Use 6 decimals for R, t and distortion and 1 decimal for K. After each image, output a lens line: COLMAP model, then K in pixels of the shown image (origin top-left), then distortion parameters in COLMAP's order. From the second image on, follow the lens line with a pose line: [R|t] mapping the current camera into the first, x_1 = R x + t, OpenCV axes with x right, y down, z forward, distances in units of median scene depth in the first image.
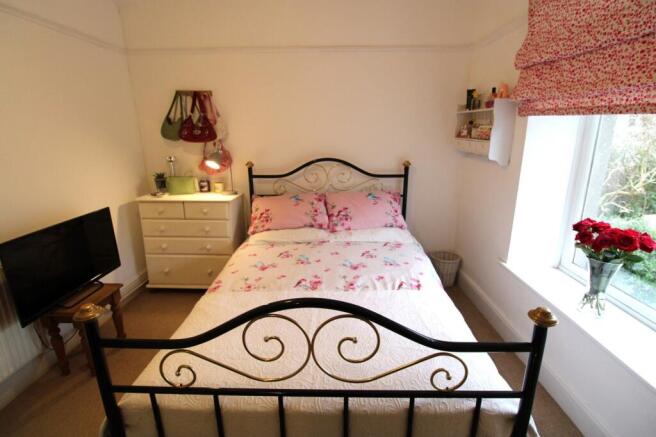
lens RADIAL K [[306.0, 0, 327.4], [0, 306.0, 209.3], [0, 0, 1]] dist [0.002233, -0.000557]
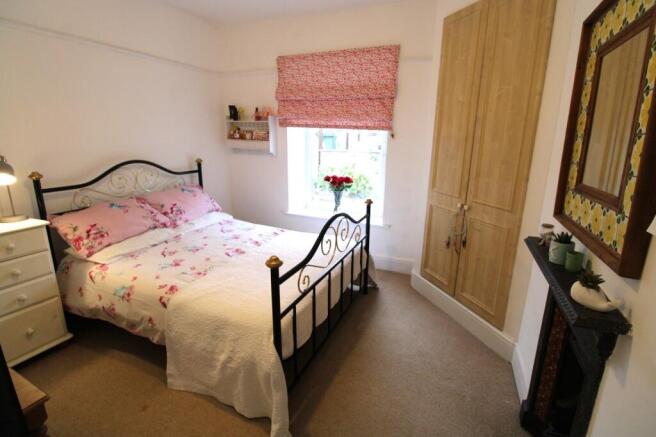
lens RADIAL K [[306.0, 0, 327.4], [0, 306.0, 209.3], [0, 0, 1]] dist [0.002233, -0.000557]
pose [[0.397288, -0.208353, 0.893729, -0.743385], [0.216981, 0.967599, 0.129120, -0.009966], [-0.891674, 0.142624, 0.429624, 0.056453]]
